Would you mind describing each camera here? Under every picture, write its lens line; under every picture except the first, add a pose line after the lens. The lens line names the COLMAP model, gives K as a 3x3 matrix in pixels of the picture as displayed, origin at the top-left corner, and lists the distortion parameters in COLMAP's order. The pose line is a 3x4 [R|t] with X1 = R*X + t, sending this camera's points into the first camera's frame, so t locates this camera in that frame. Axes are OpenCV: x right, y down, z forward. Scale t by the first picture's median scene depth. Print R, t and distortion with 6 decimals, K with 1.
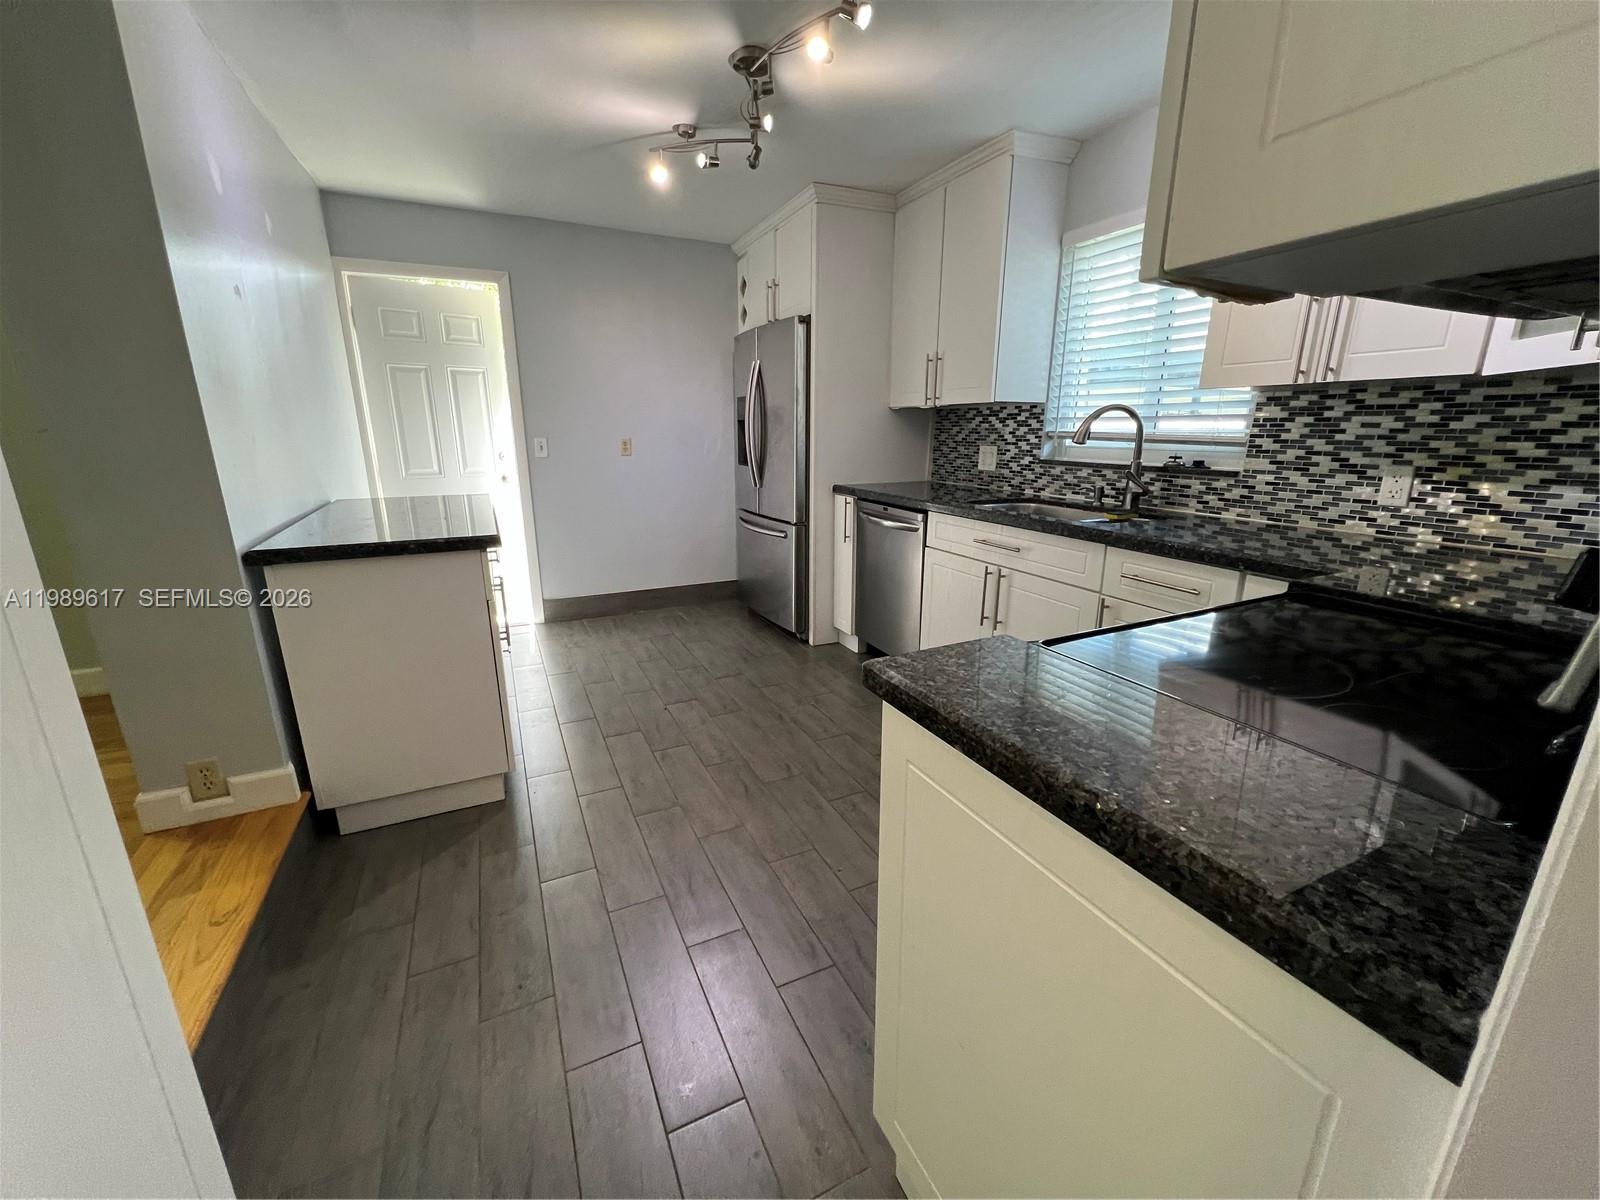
lens RADIAL K [[640.2, 0, 799.9], [0, 640.2, 597.6], [0, 0, 1]] dist [-0.003381, 0.001092]
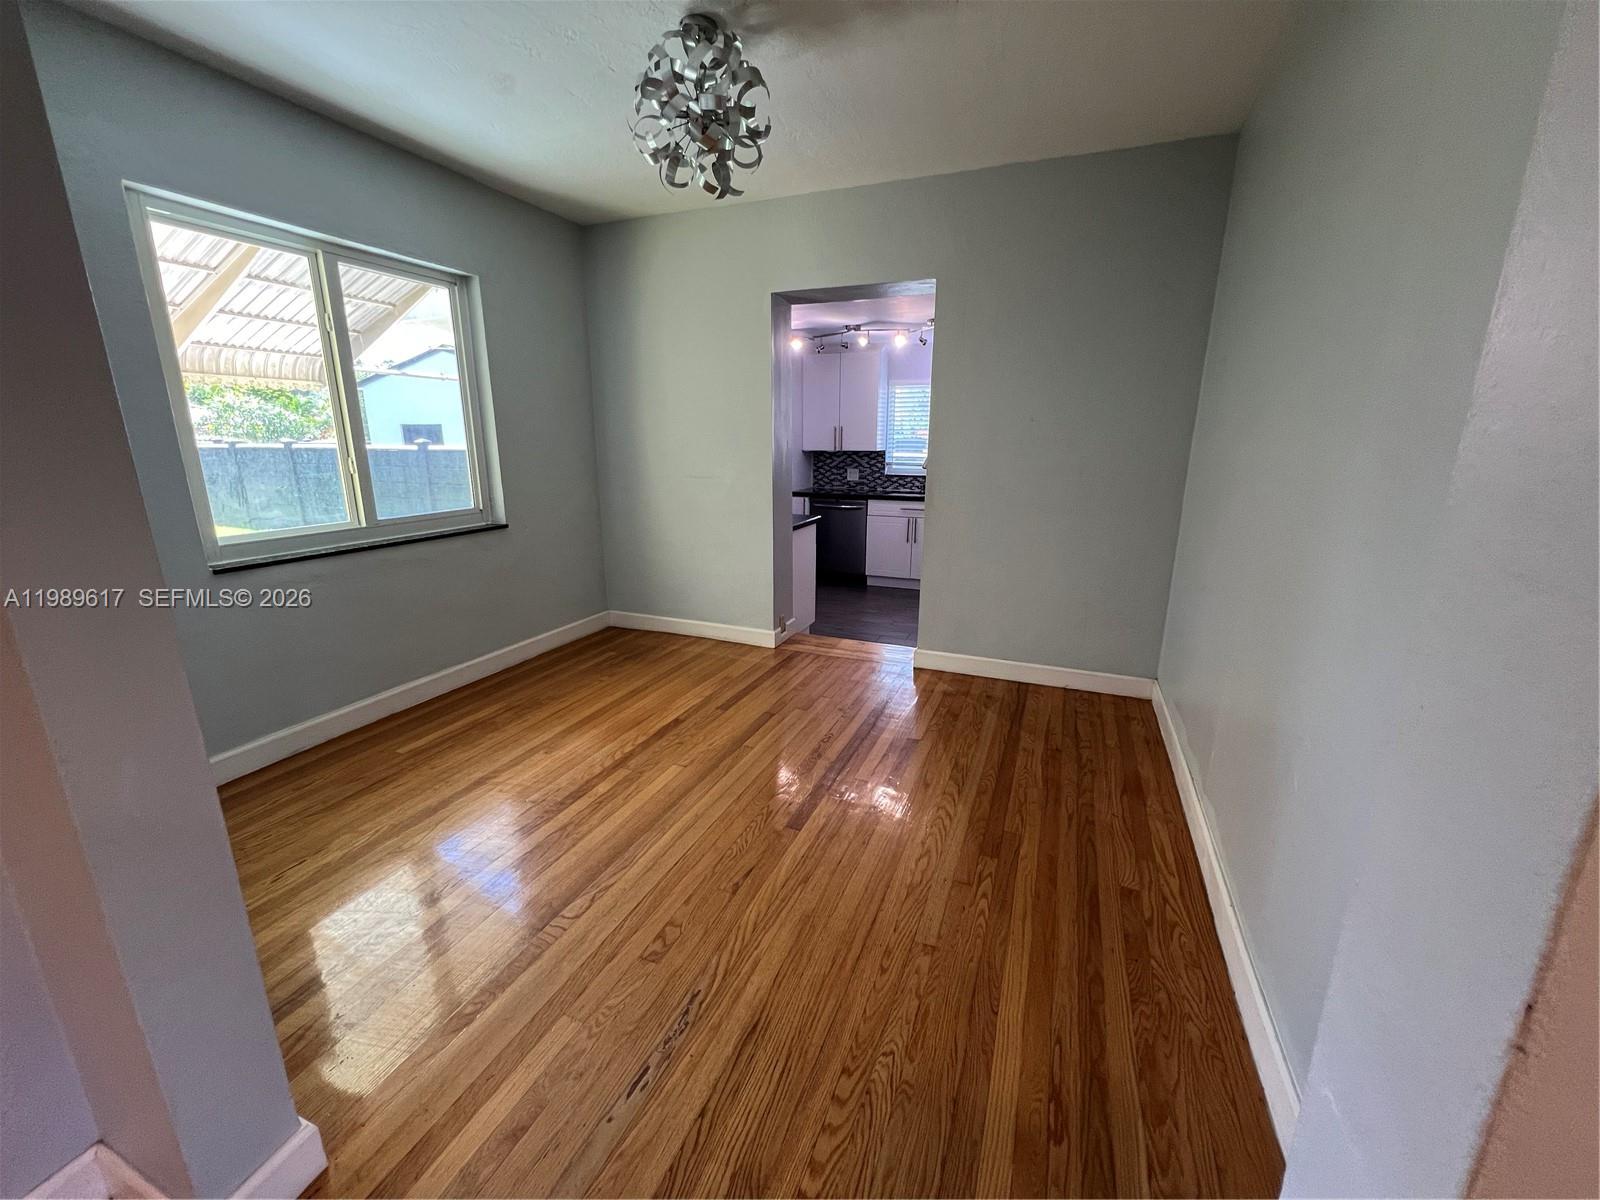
lens RADIAL K [[640.2, 0, 799.9], [0, 640.2, 597.6], [0, 0, 1]] dist [-0.003381, 0.001092]
pose [[0.743673, -0.161415, 0.648765, -1.759904], [0.170951, 0.984066, 0.048879, 0.064468], [-0.646318, 0.074557, 0.759417, -0.627346]]
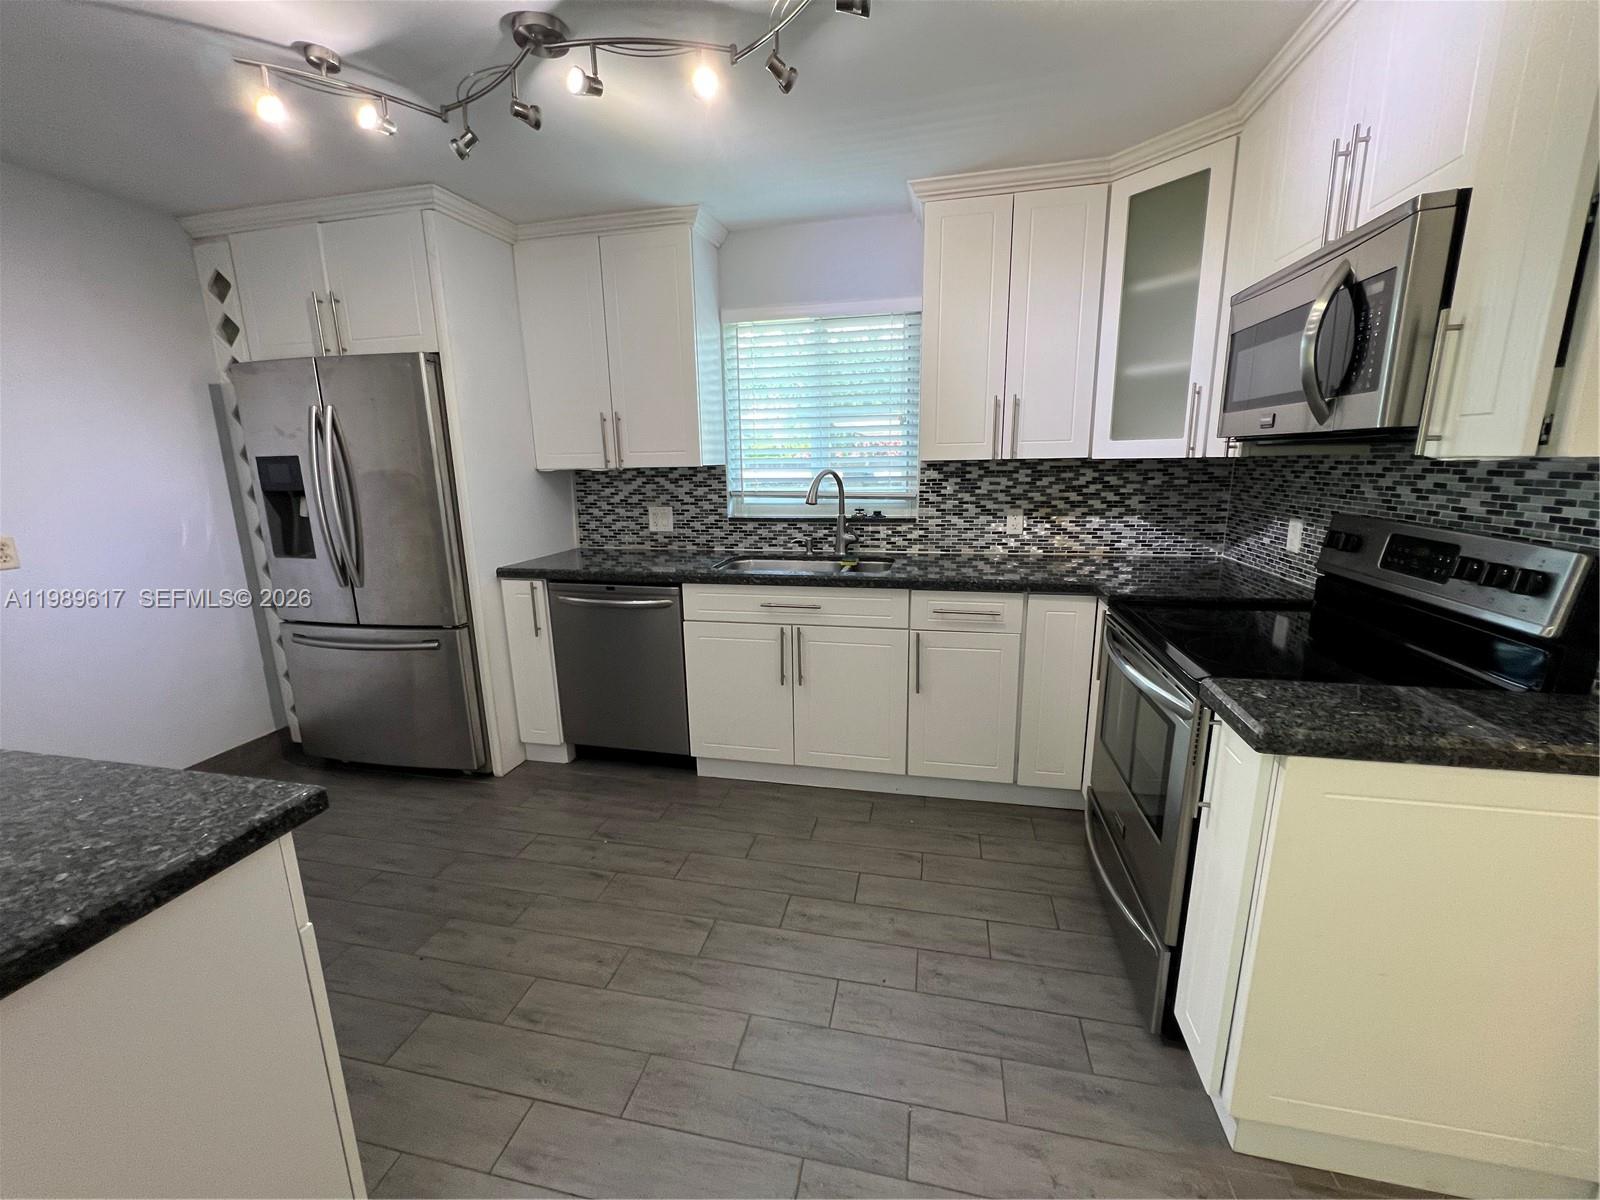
lens RADIAL K [[640.2, 0, 799.9], [0, 640.2, 597.6], [0, 0, 1]] dist [-0.003381, 0.001092]
pose [[0.614394, -0.180753, 0.768016, -0.483902], [0.221140, 0.973839, 0.052287, -0.147750], [-0.757375, 0.137714, 0.638293, 0.327011]]
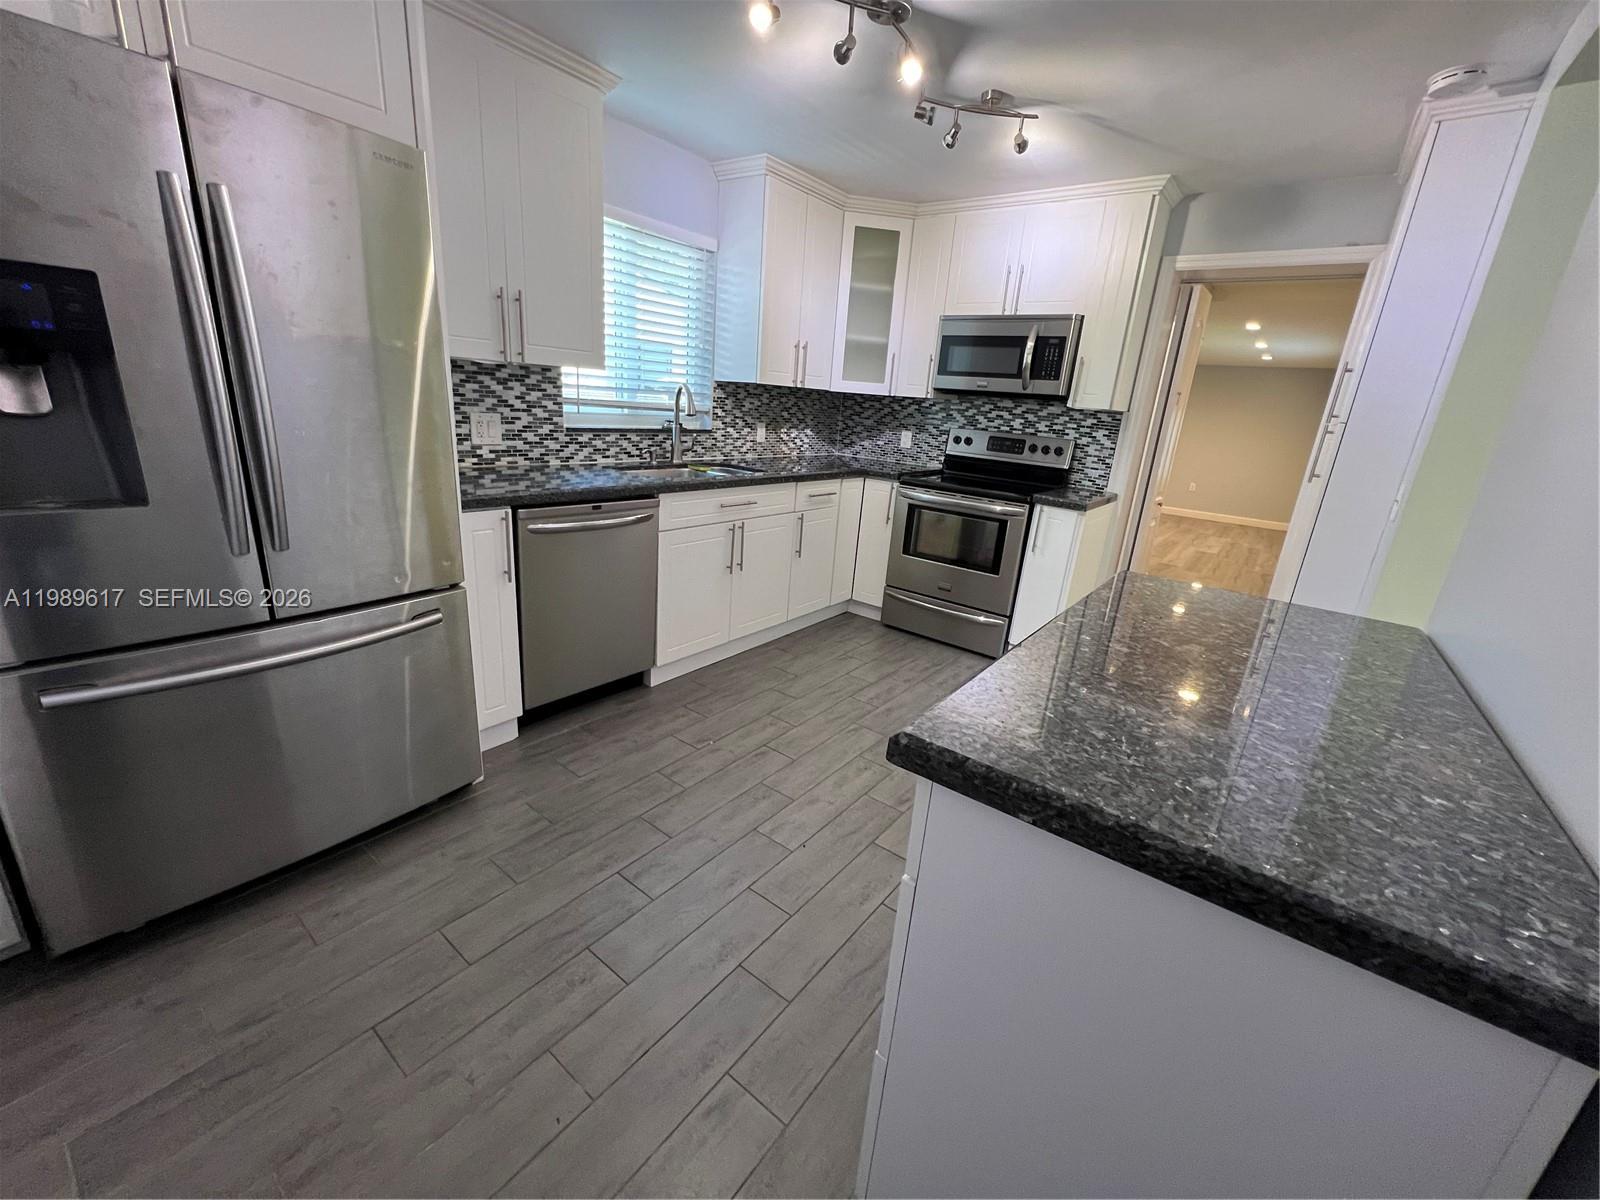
lens RADIAL K [[641.2, 0, 800.0], [0, 641.2, 600.0], [0, 0, 1]] dist [-0.003657, 0.000323]
pose [[-0.450876, -0.301130, 0.840257, -0.843340], [0.157012, 0.899937, 0.406769, -0.402504], [-0.878668, 0.315333, -0.358479, 1.410440]]
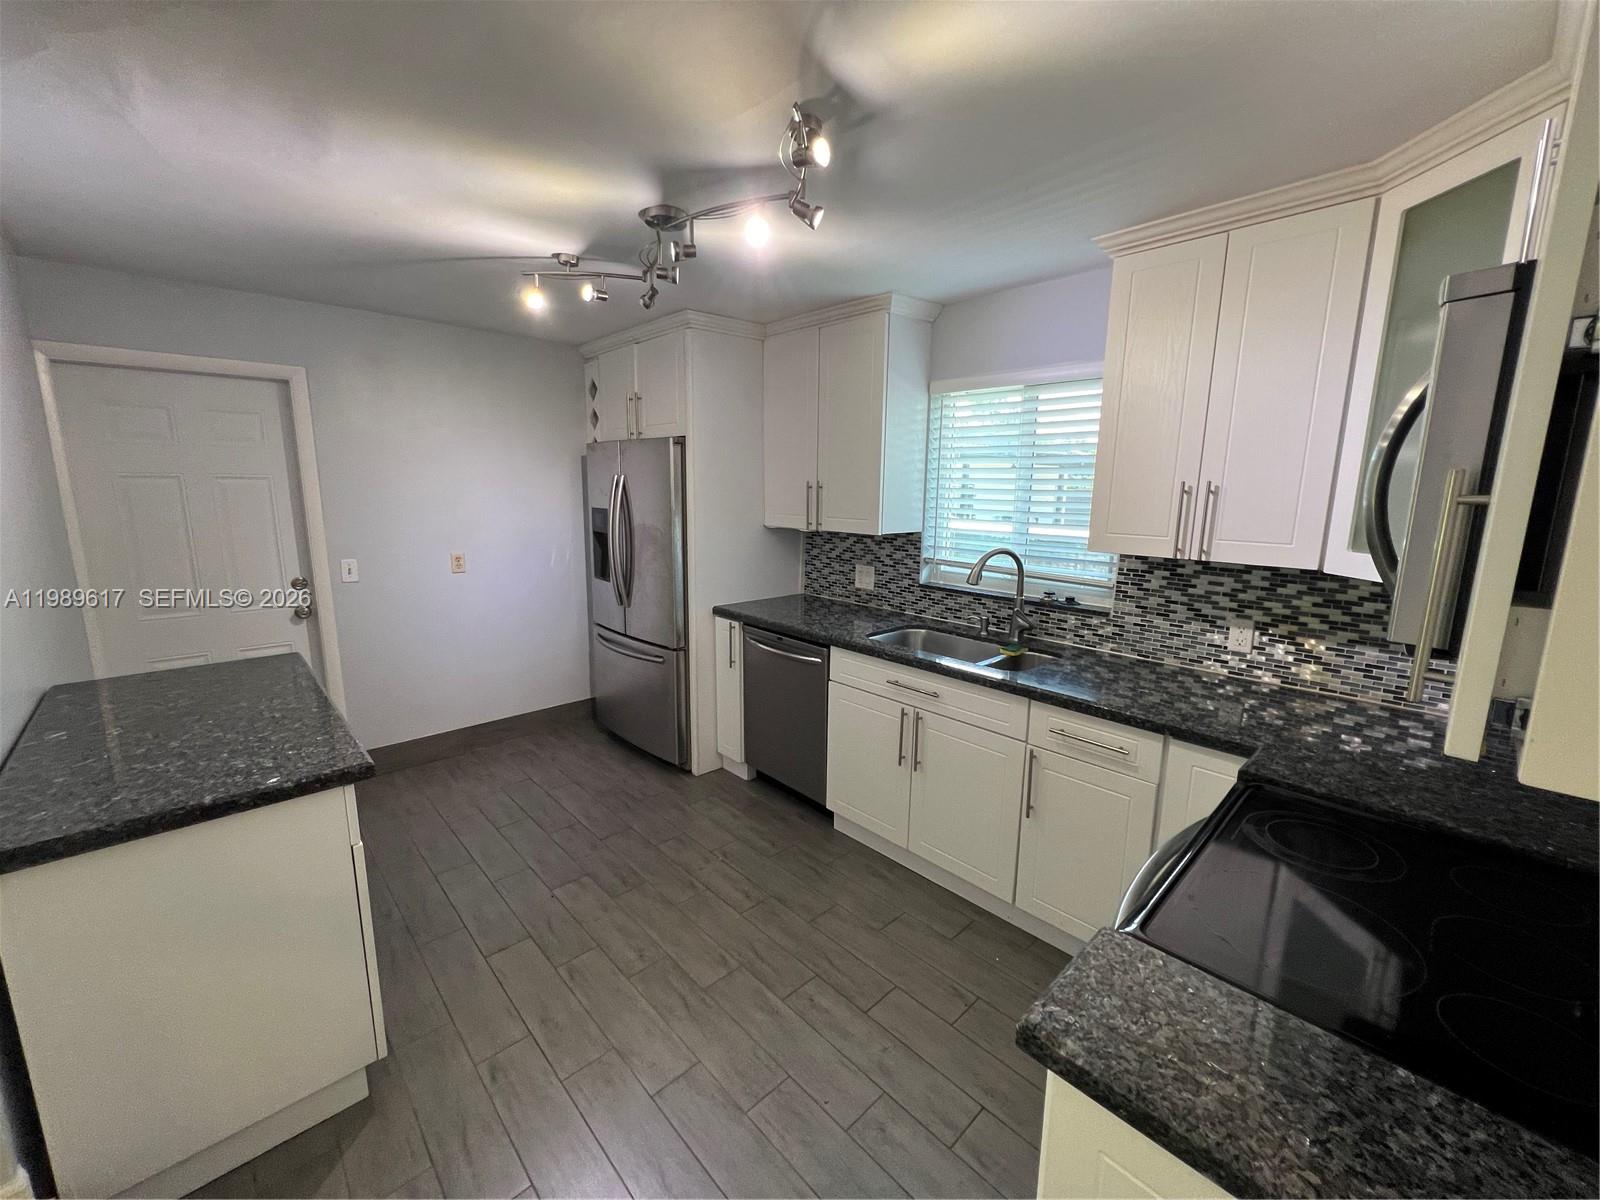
lens RADIAL K [[640.2, 0, 799.9], [0, 640.2, 597.6], [0, 0, 1]] dist [-0.003381, 0.001092]
pose [[0.952723, -0.044324, 0.300590, -0.163458], [0.068179, 0.995261, -0.069336, -0.168699], [-0.296093, 0.086552, 0.951230, 0.075748]]
